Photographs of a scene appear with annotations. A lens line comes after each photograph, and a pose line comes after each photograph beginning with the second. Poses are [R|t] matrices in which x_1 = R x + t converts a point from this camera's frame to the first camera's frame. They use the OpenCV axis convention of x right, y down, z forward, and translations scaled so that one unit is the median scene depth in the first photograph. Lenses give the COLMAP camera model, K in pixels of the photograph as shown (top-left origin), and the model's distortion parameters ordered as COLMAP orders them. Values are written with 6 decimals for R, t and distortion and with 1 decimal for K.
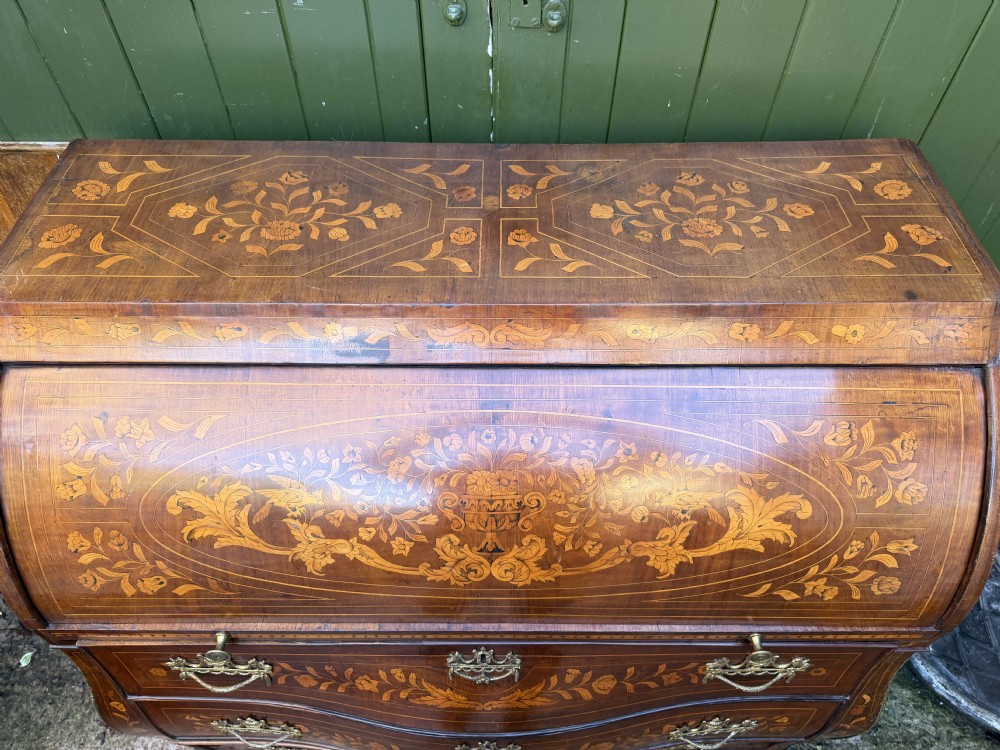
lens RADIAL K [[715.8, 0, 499.8], [0, 715.8, 374.3], [0, 0, 1]] dist [0.113794, -0.192850]
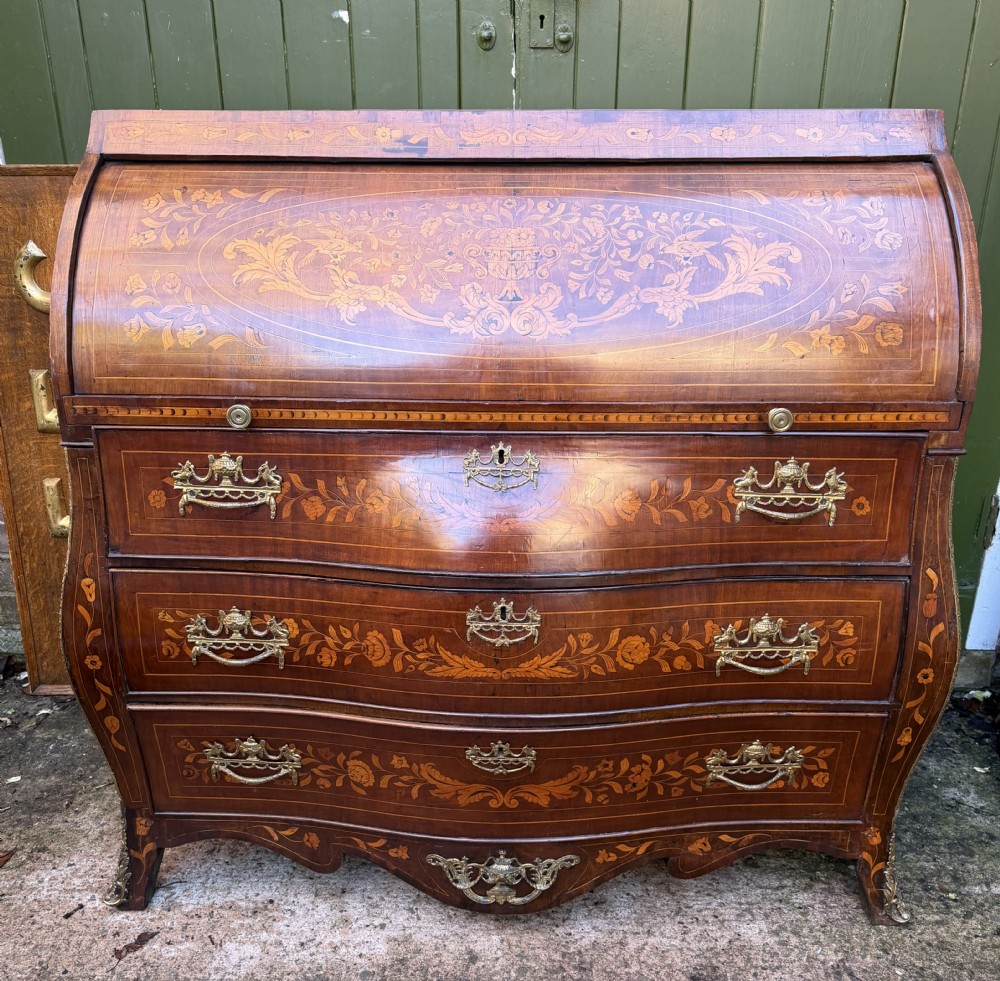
lens RADIAL K [[953.3, 0, 497.9], [0, 953.3, 510.7], [0, 0, 1]] dist [0.101553, -0.159141]
pose [[0.999722, 0.007715, -0.022297, 0.002797], [-0.017506, 0.876122, -0.481772, 1.215302], [0.015818, 0.482028, 0.876013, -0.106395]]
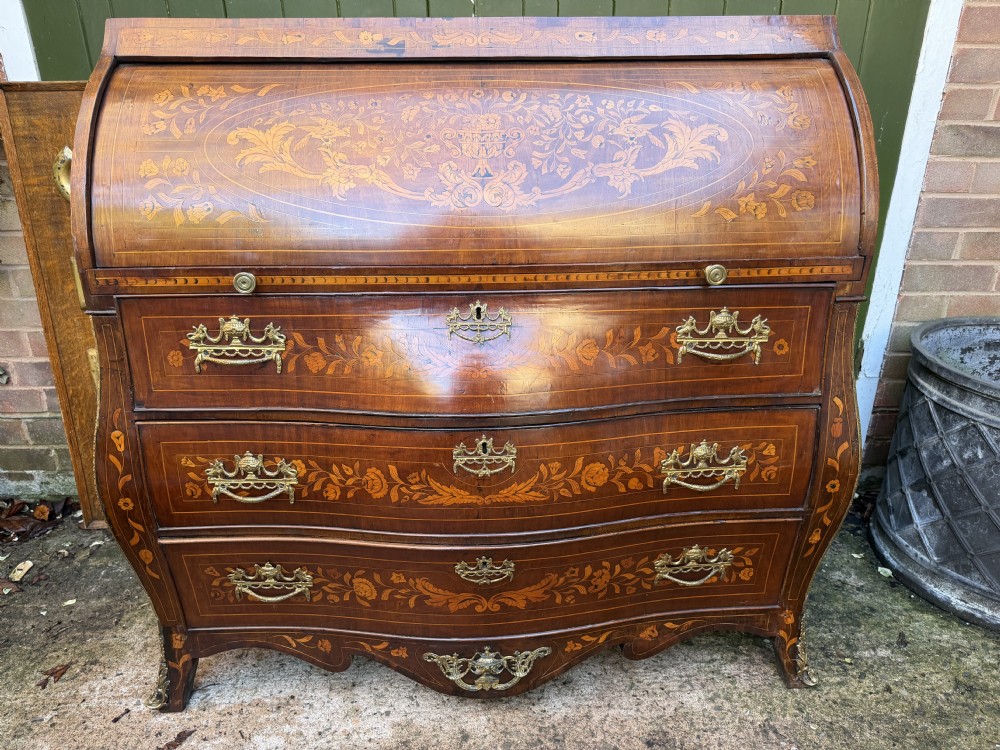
lens RADIAL K [[706.0, 0, 501.9], [0, 706.0, 378.4], [0, 0, 1]] dist [0.058130, -0.073795]
pose [[0.999001, -0.024186, 0.037578, -0.033594], [0.039037, 0.881602, -0.470377, 1.130395], [-0.021752, 0.471374, 0.881665, 0.084844]]
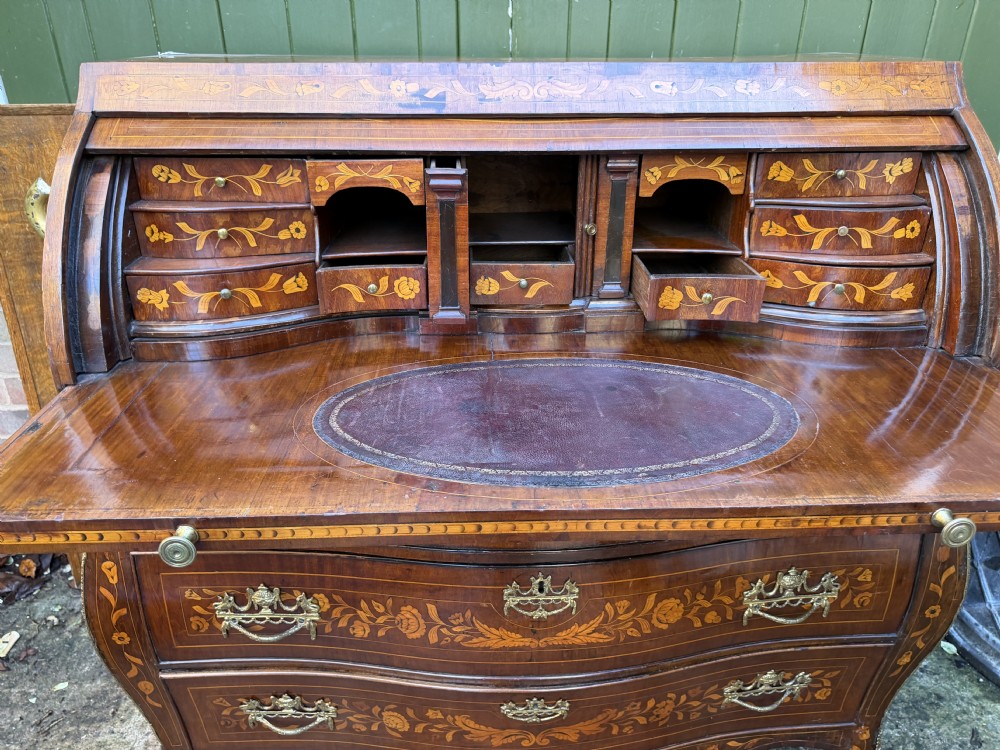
lens RADIAL K [[715.8, 0, 500.8], [0, 715.8, 377.9], [0, 0, 1]] dist [0.000907, -0.000379]
pose [[0.998702, -0.022371, 0.045756, -0.123611], [0.039353, 0.909244, -0.414400, 0.803439], [-0.032333, 0.415663, 0.908944, 0.143479]]
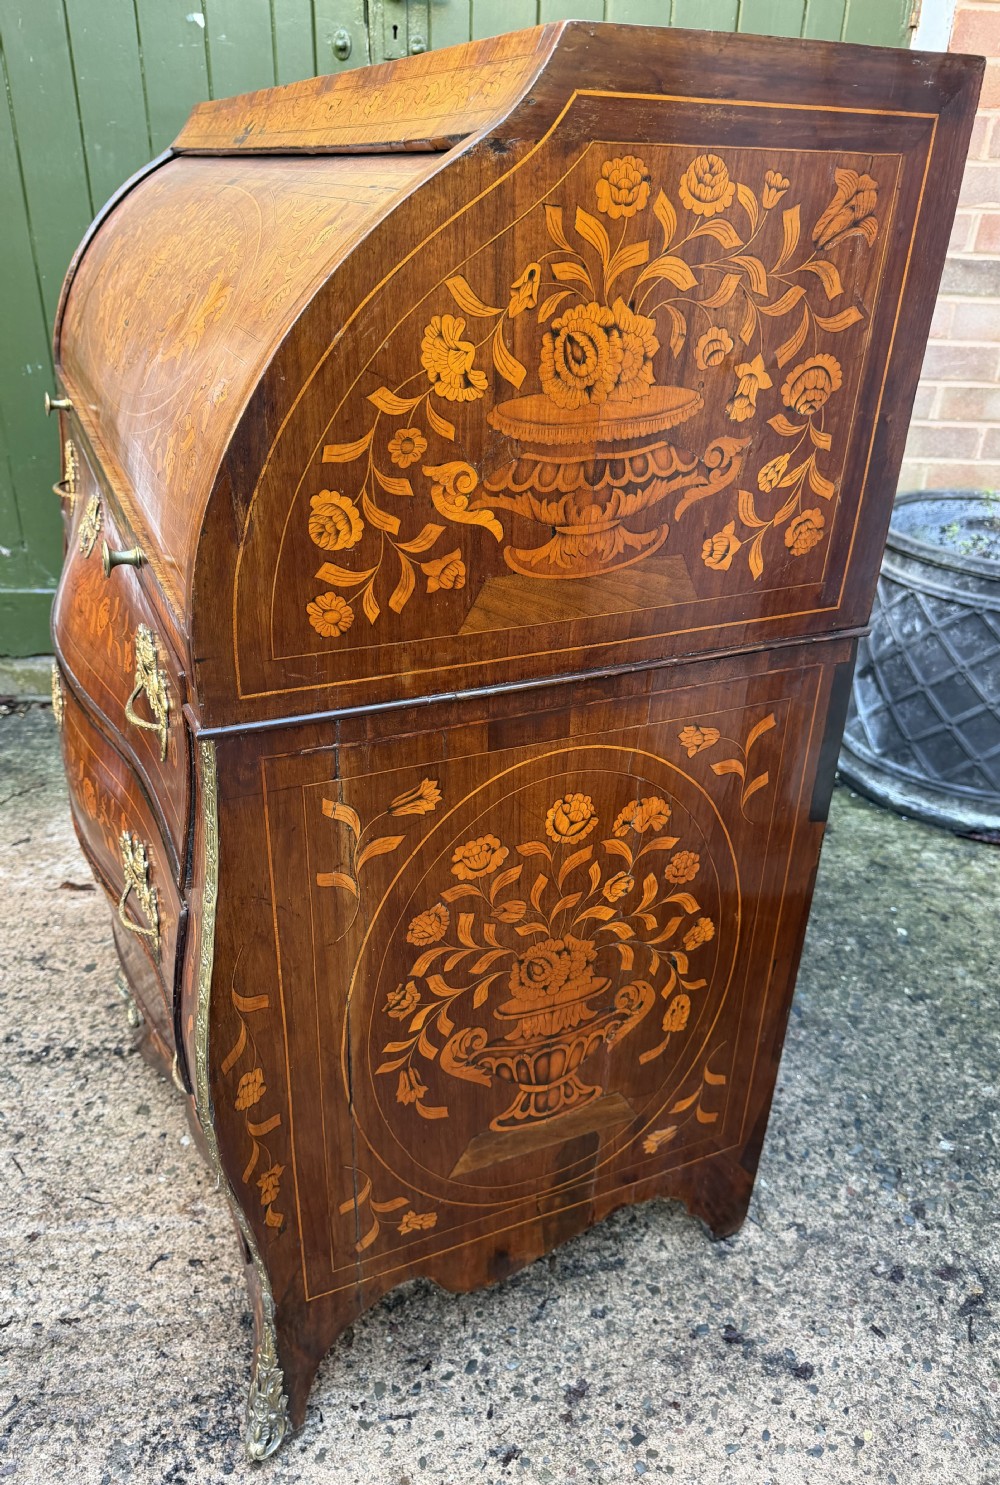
lens RADIAL K [[1082.2, 0, 499.2], [0, 1082.2, 771.3], [0, 0, 1]] dist [0.009613, -0.063329]
pose [[0.997102, -0.013521, 0.074866, 0.068733], [0.040740, 0.925985, -0.375355, 1.672493], [-0.064249, 0.377318, 0.923853, -0.358882]]
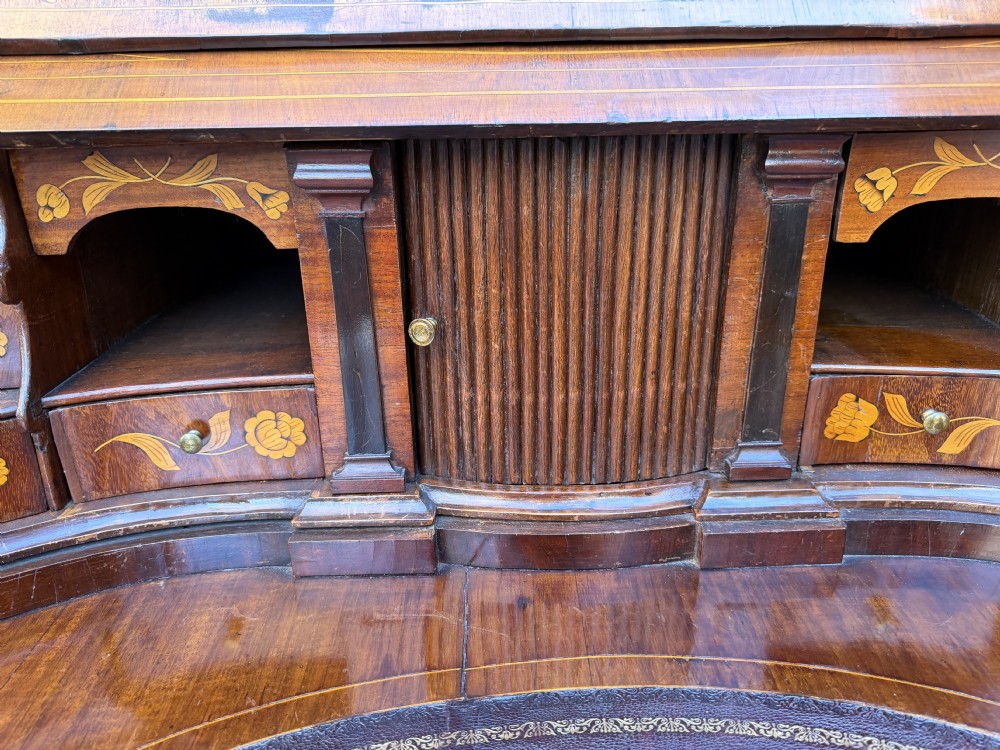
lens RADIAL K [[737.5, 0, 502.2], [0, 737.5, 378.7], [0, 0, 1]] dist [0.077373, -0.151636]
pose [[0.999382, -0.029901, 0.018481, -0.065365], [0.035034, 0.890304, -0.454018, 0.358772], [-0.002878, 0.454385, 0.890801, 0.674564]]
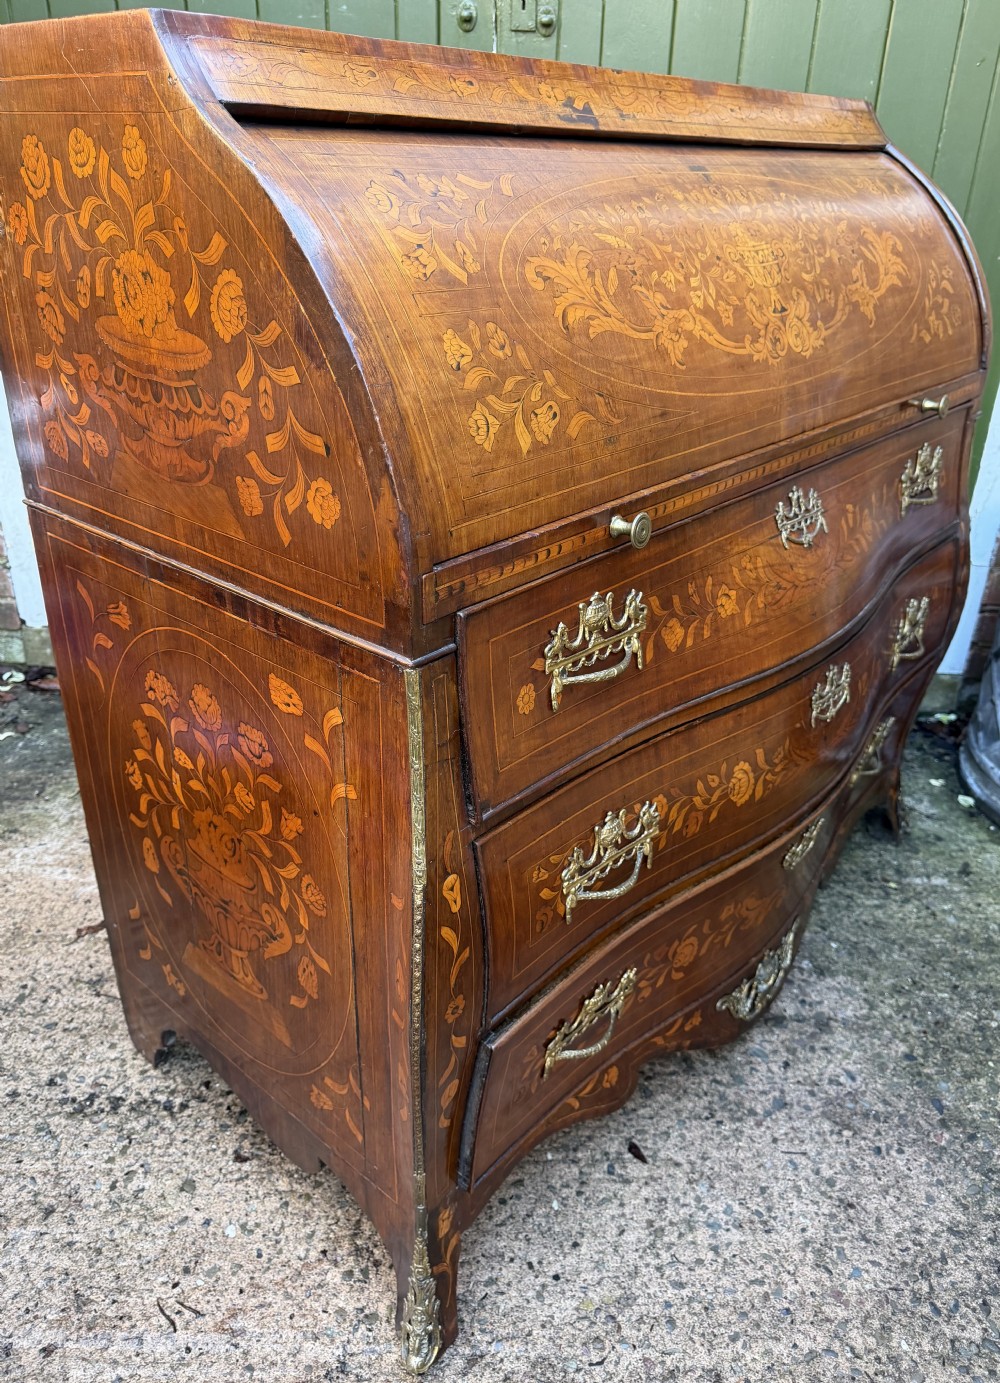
lens RADIAL K [[996.4, 0, 500.2], [0, 996.4, 673.4], [0, 0, 1]] dist [0.140461, -0.238116]
pose [[0.660681, -0.327549, 0.675435, -1.216848], [0.574243, 0.800041, -0.173723, 0.617758], [-0.483473, 0.502639, 0.716665, 0.500429]]
